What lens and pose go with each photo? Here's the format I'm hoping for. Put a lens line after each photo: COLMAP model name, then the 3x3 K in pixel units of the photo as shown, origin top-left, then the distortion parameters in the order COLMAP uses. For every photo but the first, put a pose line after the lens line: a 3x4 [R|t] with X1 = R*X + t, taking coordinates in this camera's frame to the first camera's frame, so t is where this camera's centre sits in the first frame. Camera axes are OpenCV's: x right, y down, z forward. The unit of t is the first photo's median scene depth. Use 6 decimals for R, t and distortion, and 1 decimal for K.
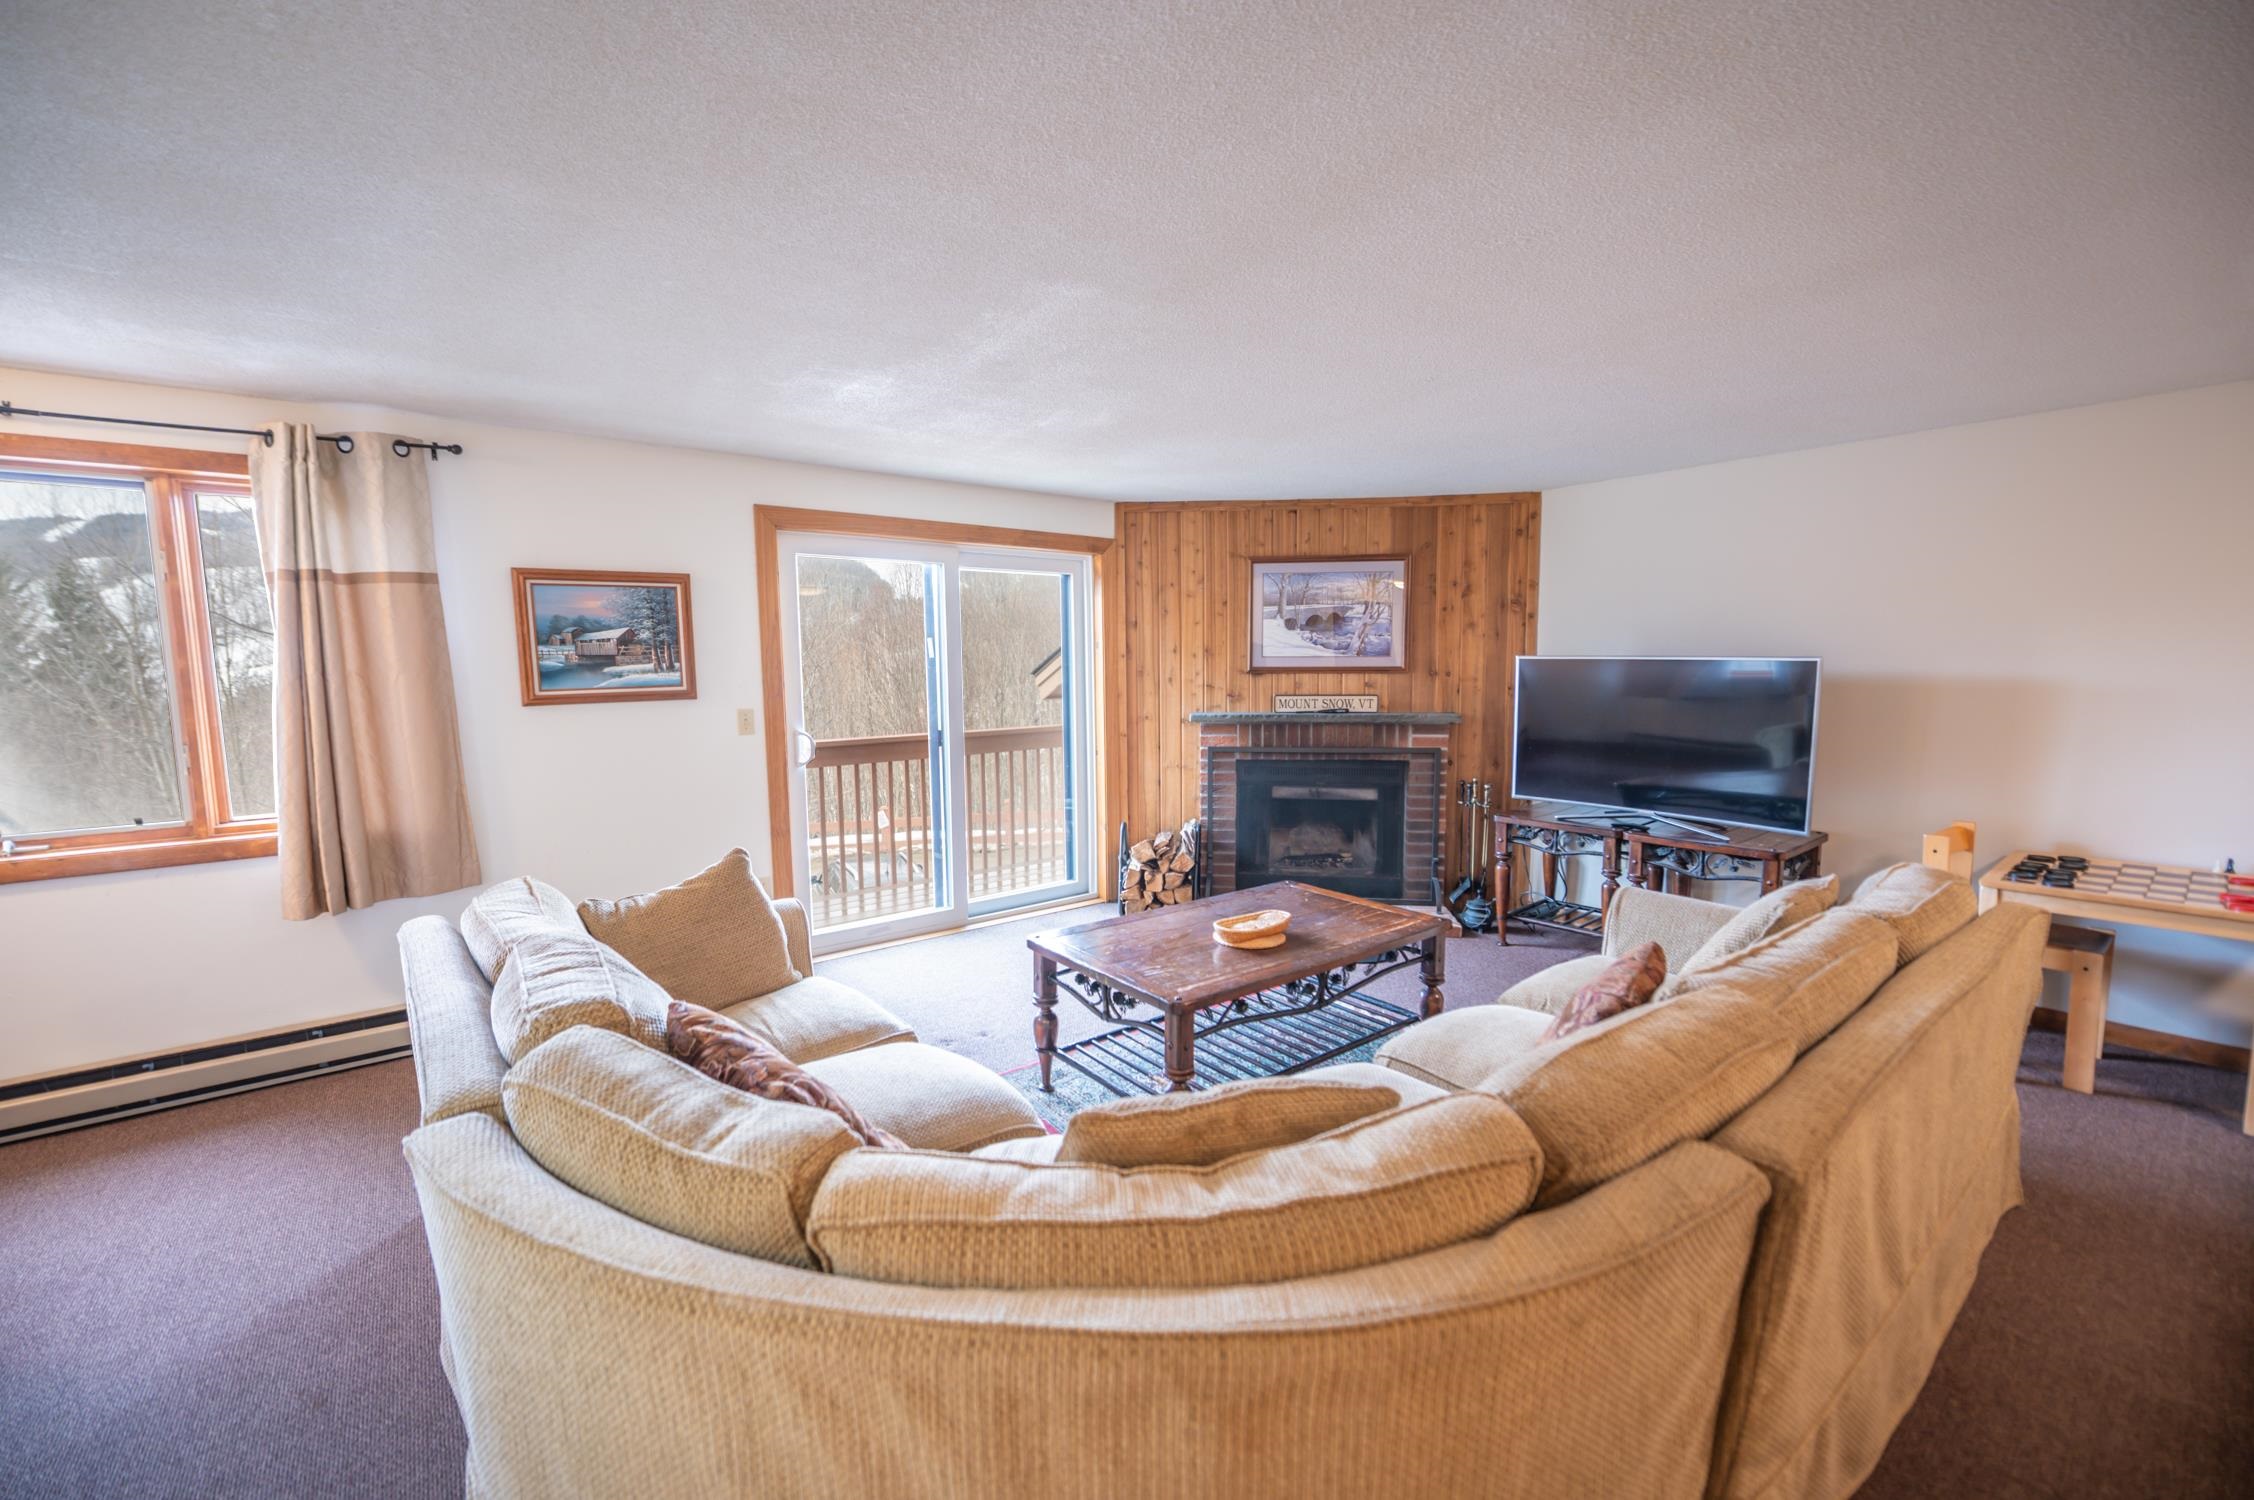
lens RADIAL K [[899.8, 0, 1123.9], [0, 899.8, 751.1], [0, 0, 1]] dist [-0.011660, -0.000054]
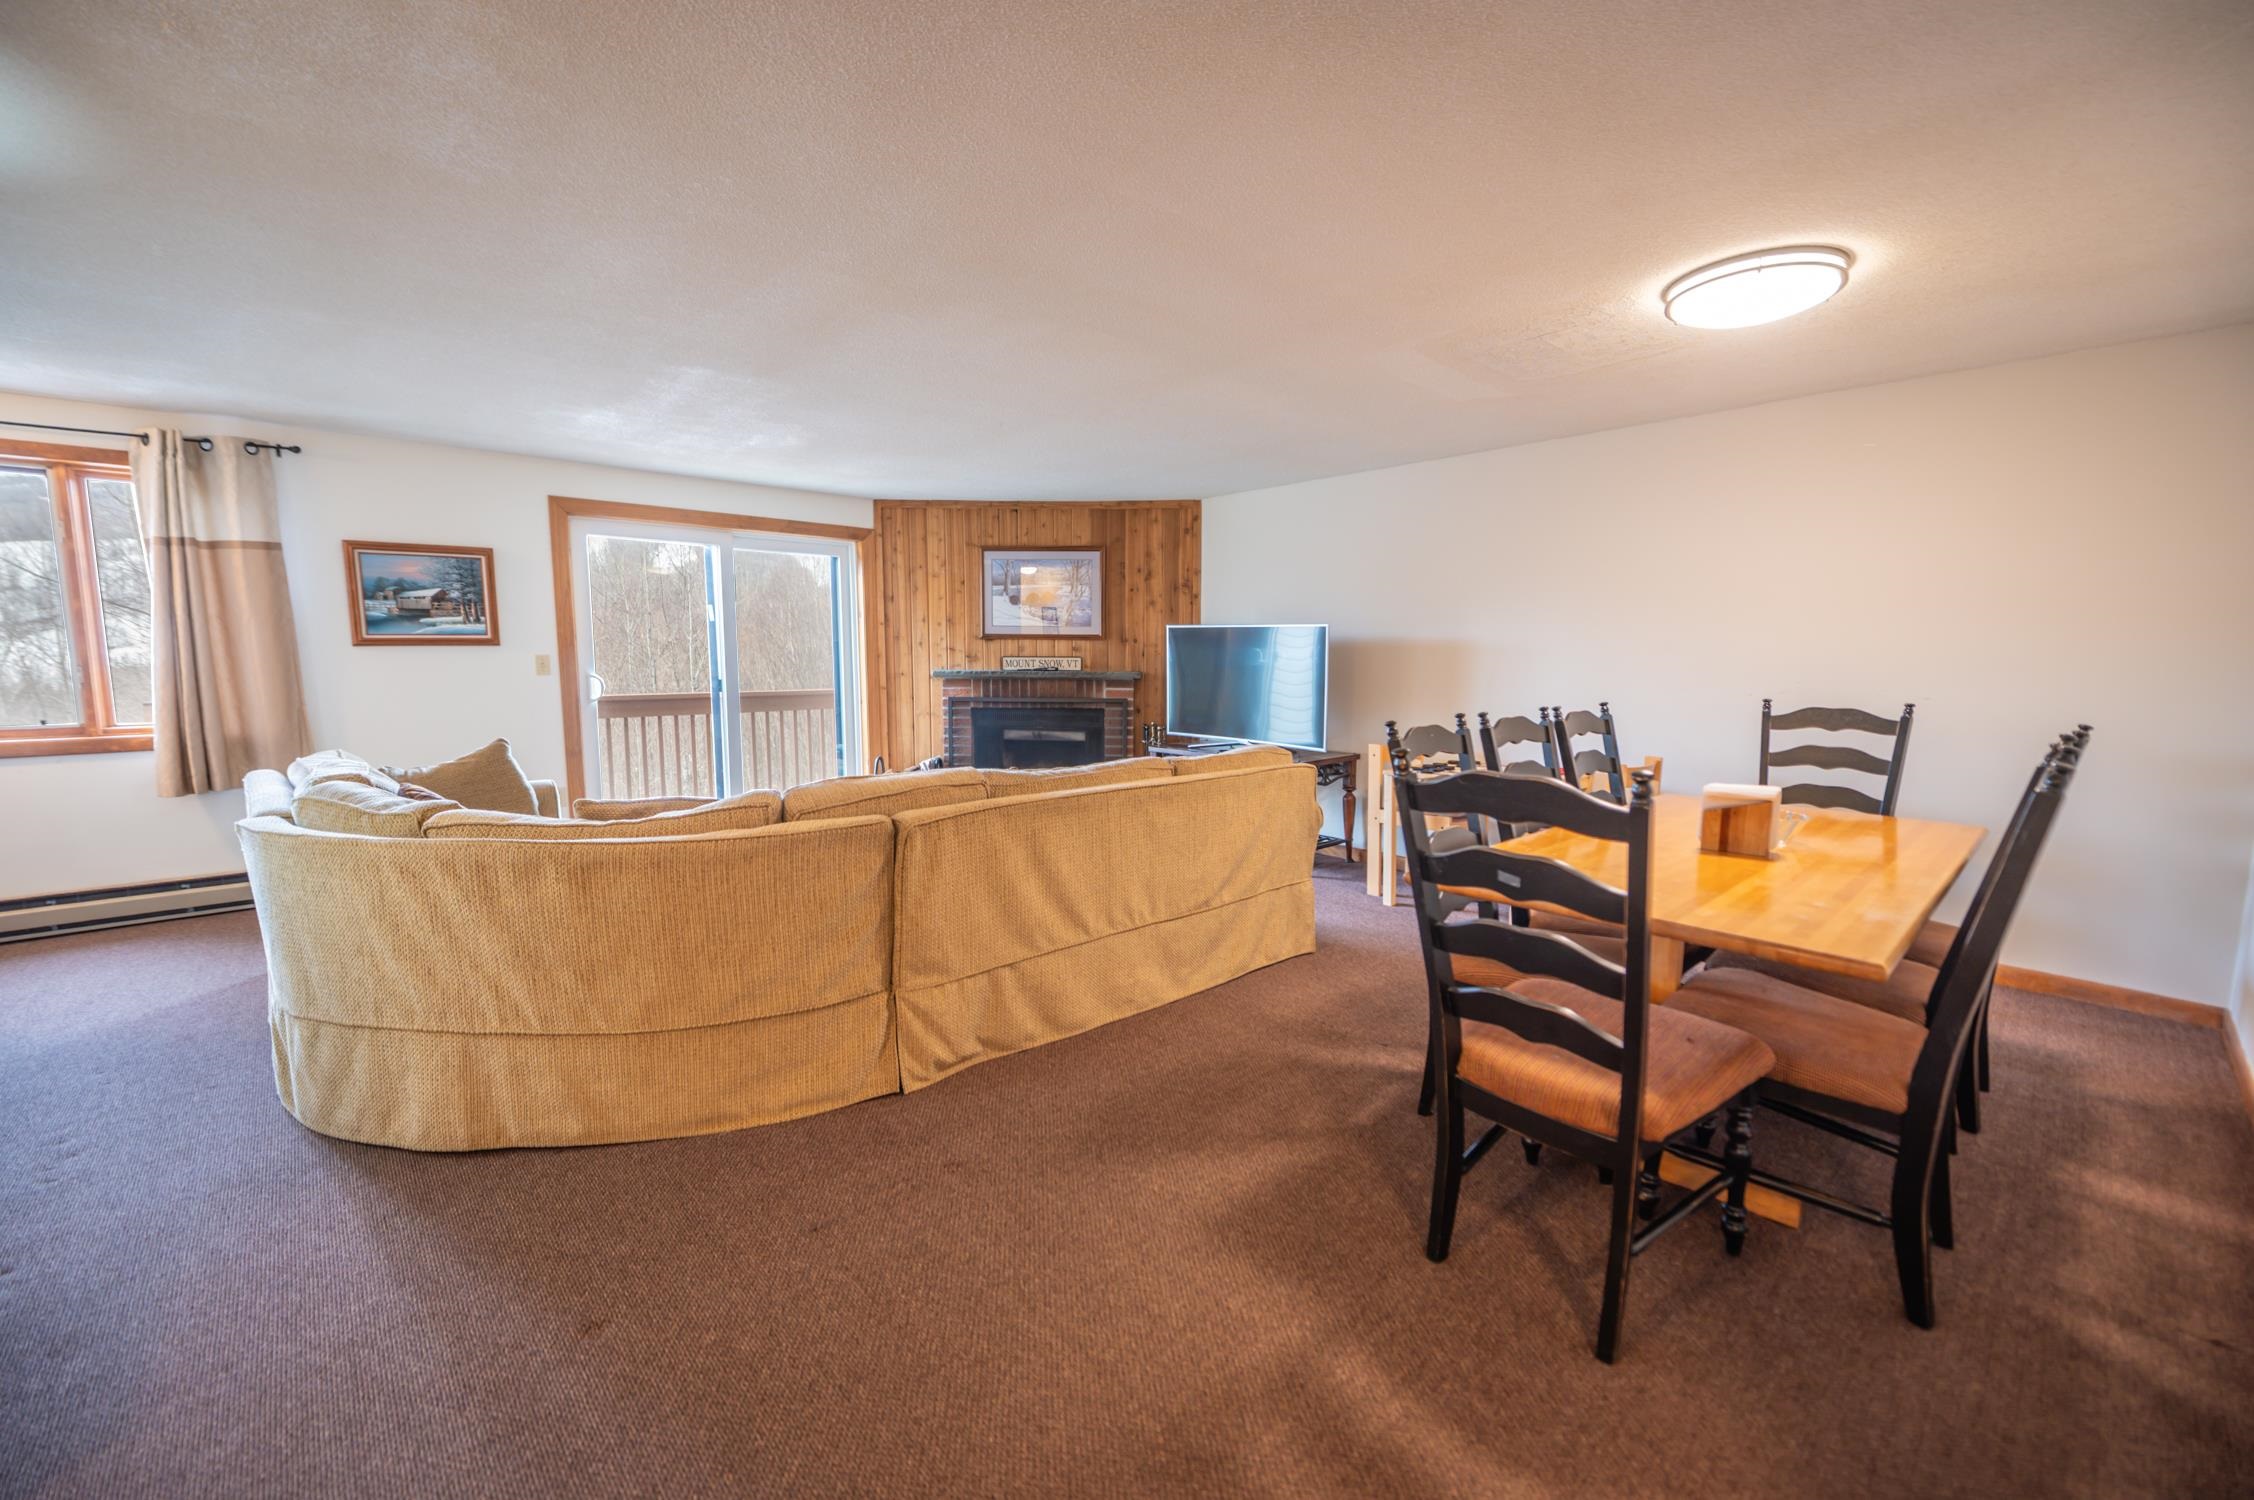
lens RADIAL K [[899.8, 0, 1128.4], [0, 899.8, 754.3], [0, 0, 1]] dist [-0.011660, -0.000054]
pose [[0.996562, 0.004262, 0.082743, 0.295163], [-0.005207, 0.999924, 0.011216, 0.073330], [-0.082689, -0.011608, 0.996508, -0.332372]]
